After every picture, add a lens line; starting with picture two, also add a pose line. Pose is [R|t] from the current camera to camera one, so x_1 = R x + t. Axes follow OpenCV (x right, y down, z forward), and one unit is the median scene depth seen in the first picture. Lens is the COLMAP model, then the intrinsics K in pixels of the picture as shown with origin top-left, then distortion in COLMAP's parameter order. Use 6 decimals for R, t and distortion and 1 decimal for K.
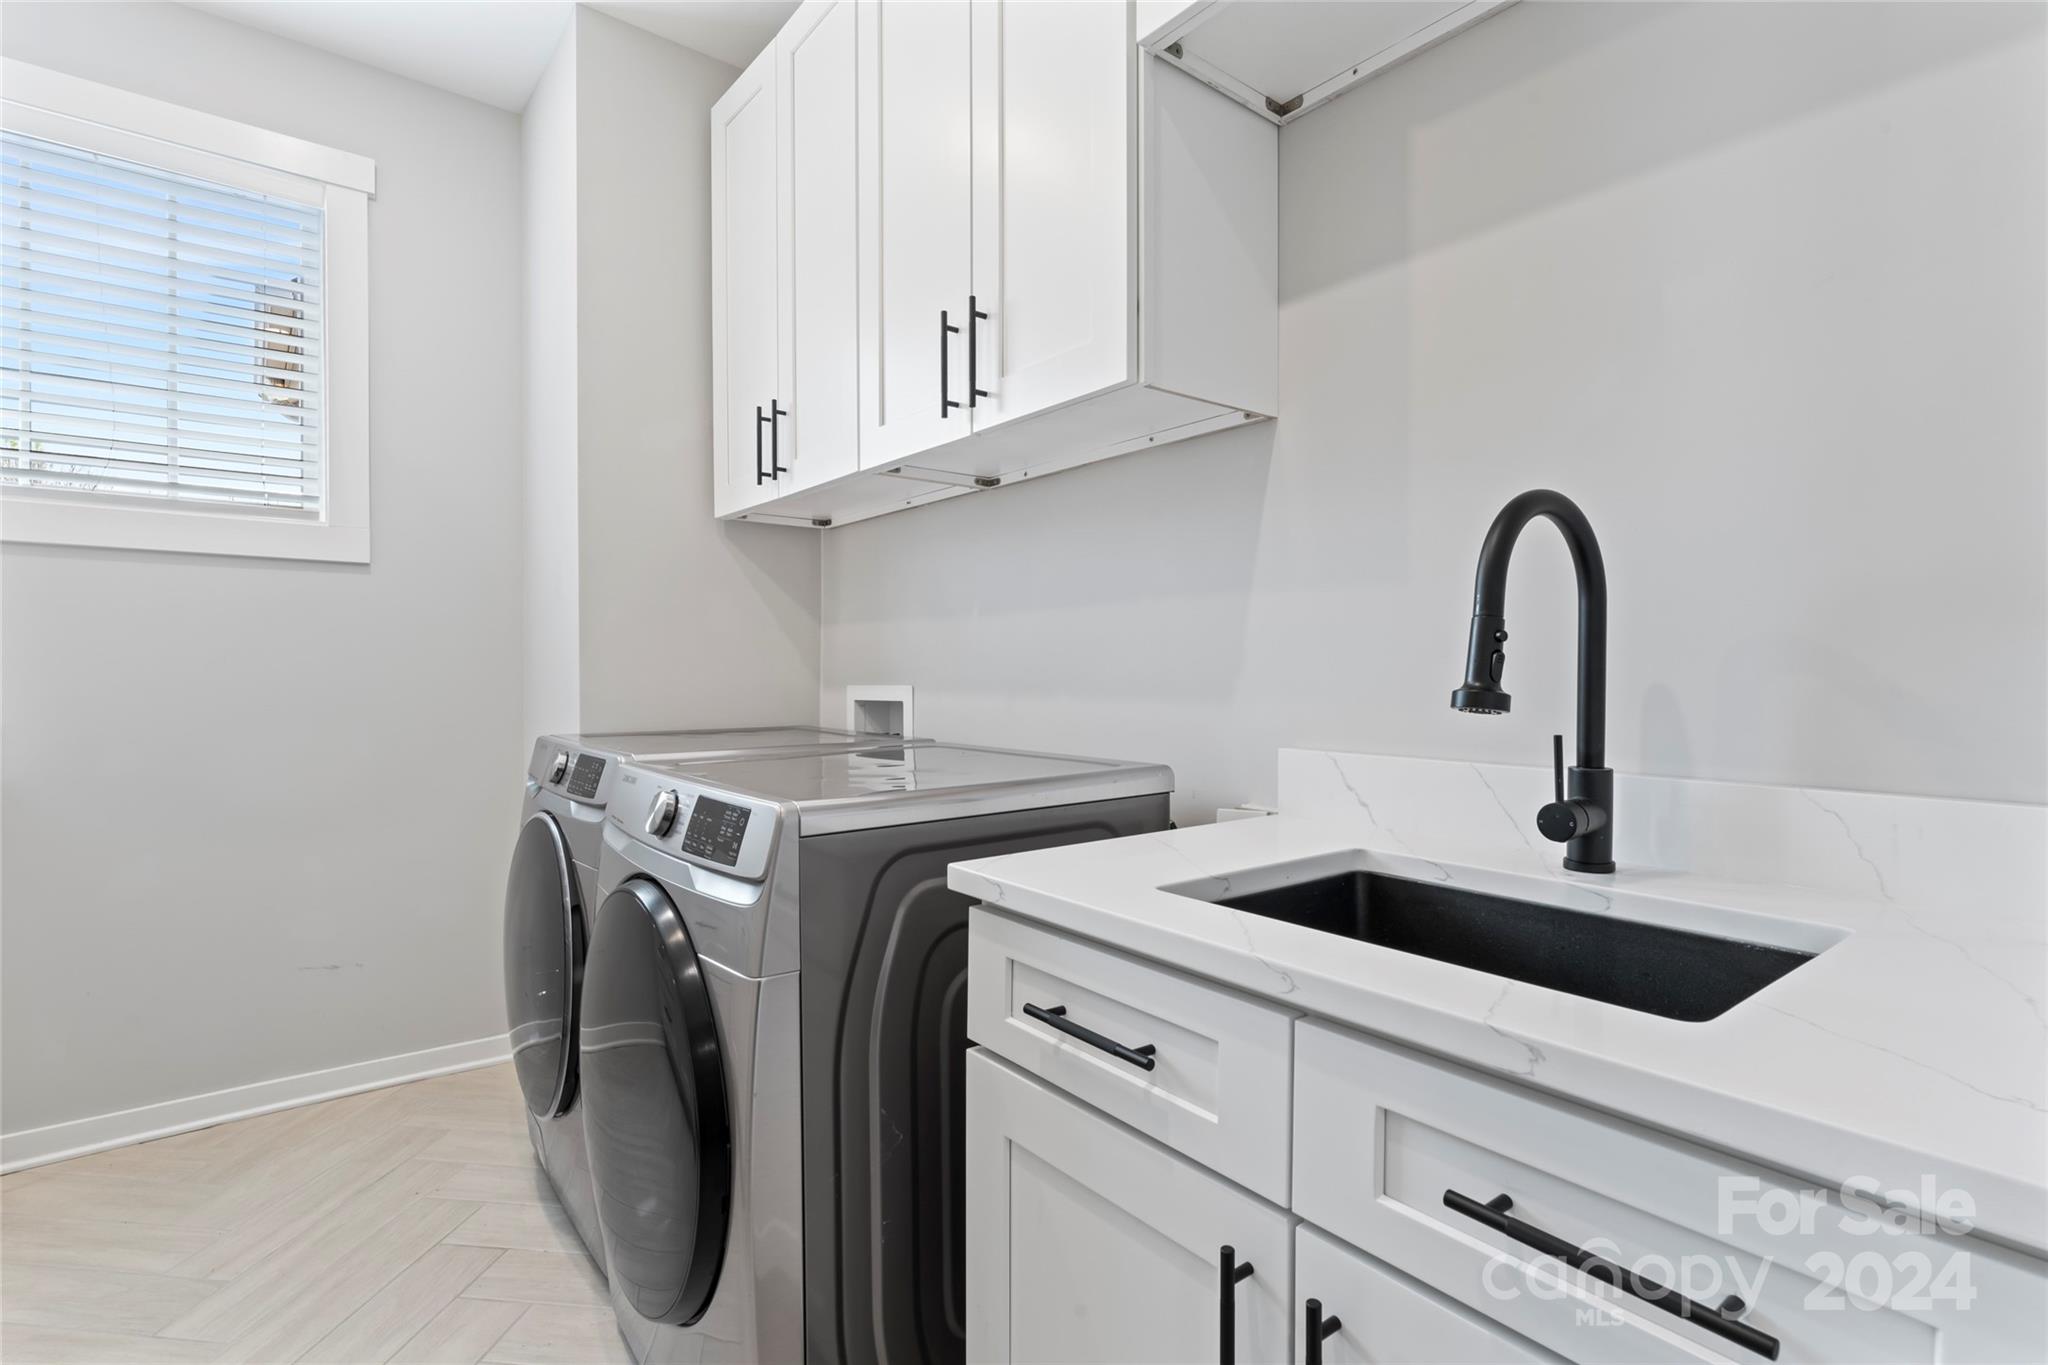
lens RADIAL K [[977.3, 0, 1025.8], [0, 977.3, 662.8], [0, 0, 1]] dist [-0.004544, -0.000334]
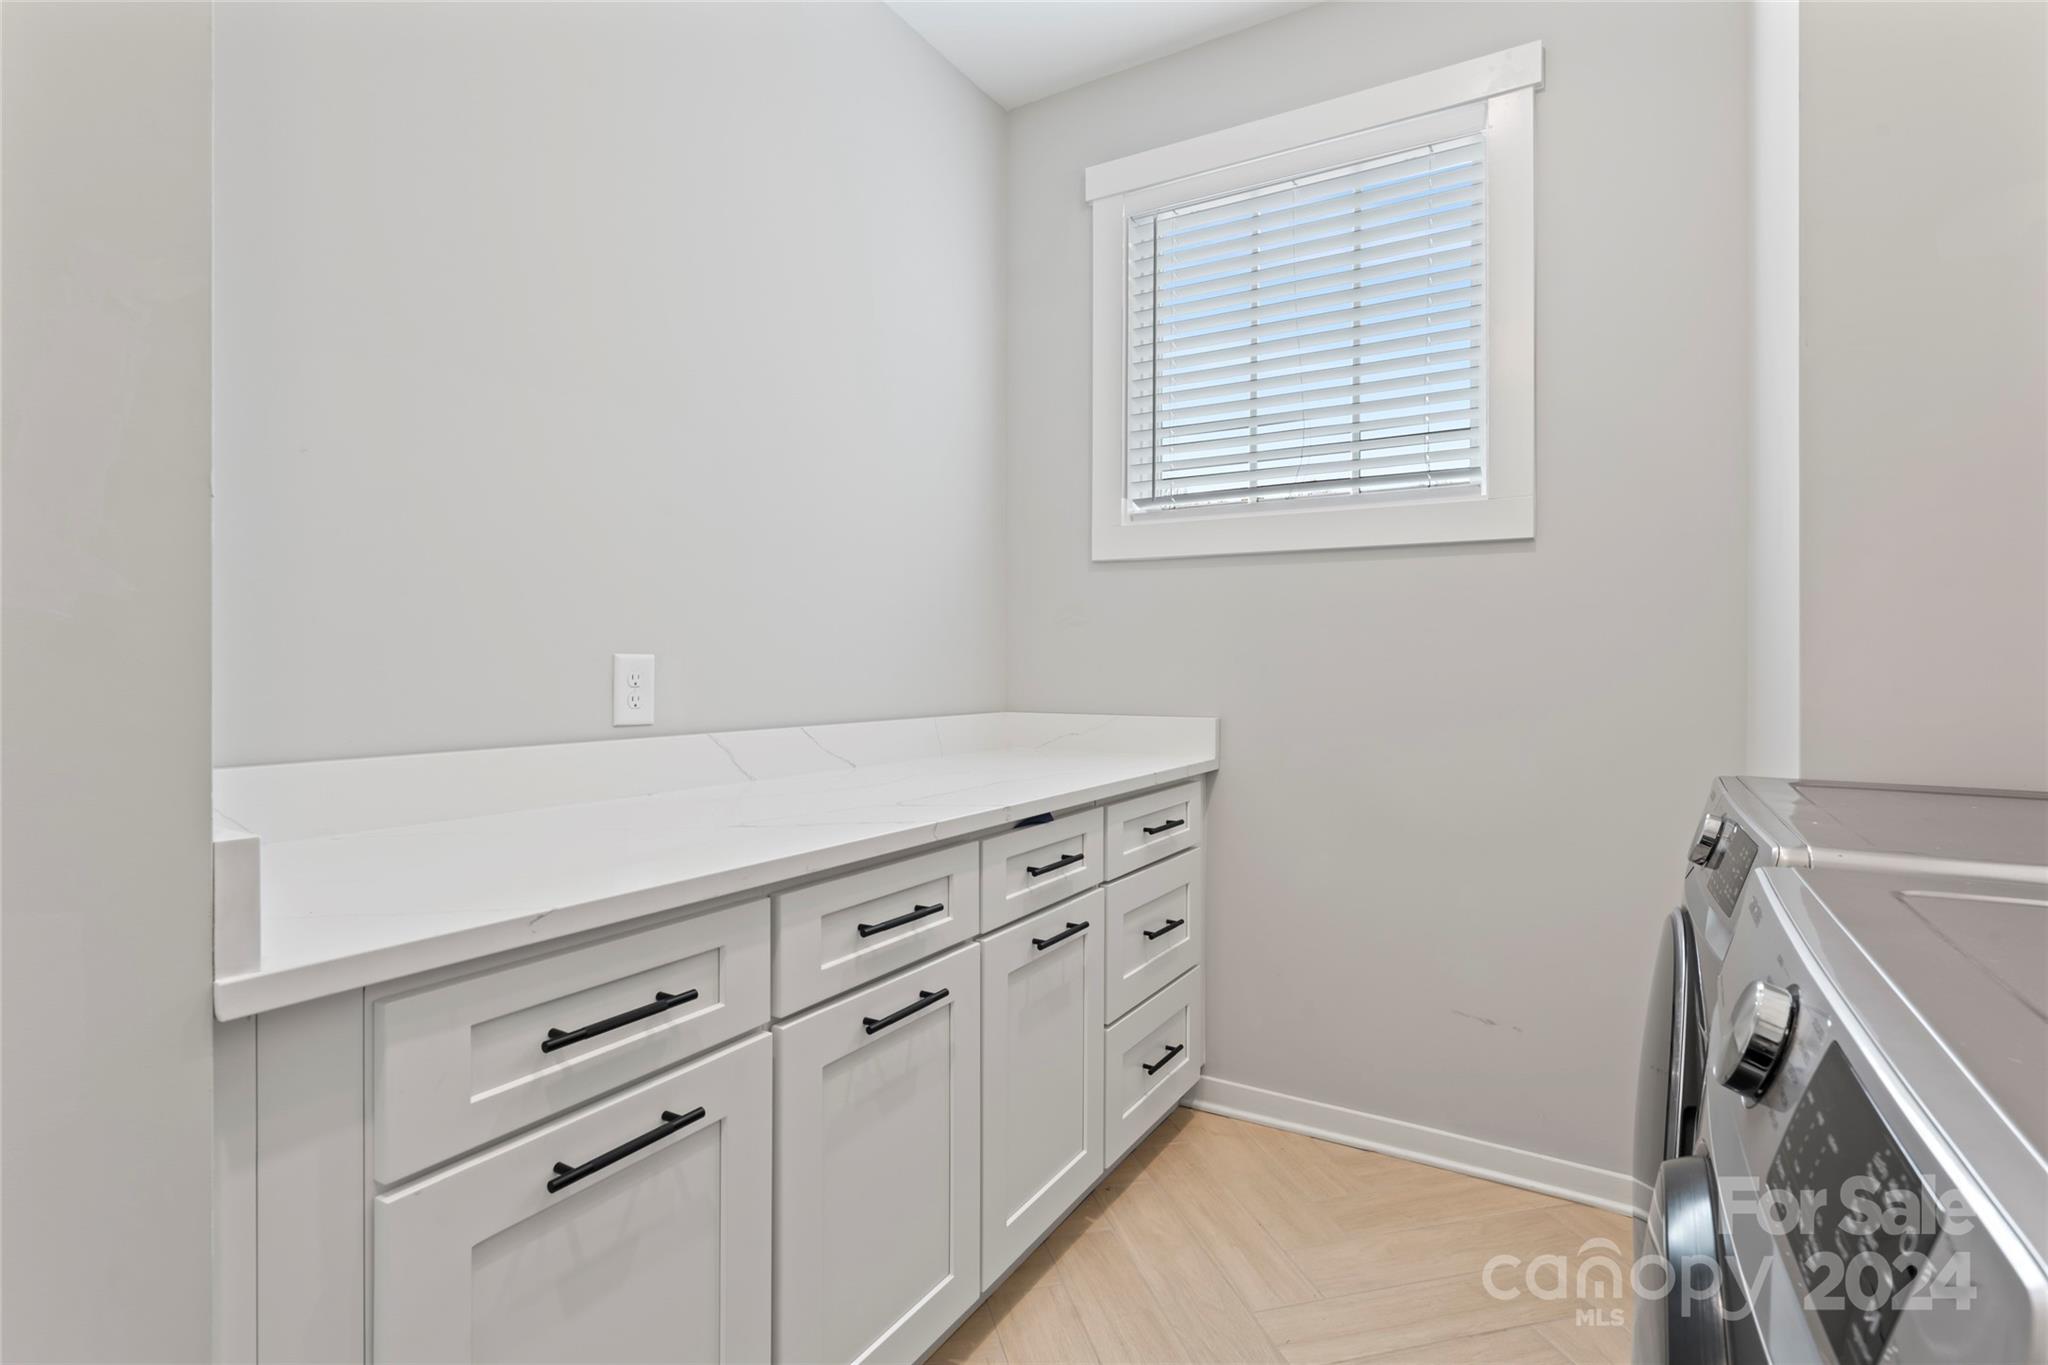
lens RADIAL K [[977.3, 0, 1025.8], [0, 977.3, 662.8], [0, 0, 1]] dist [-0.004544, -0.000334]
pose [[0.350519, 0.001392, -0.936555, -0.062452], [-0.002724, 0.999996, 0.000467, 0.003029], [0.936552, 0.002387, 0.350522, 0.334524]]
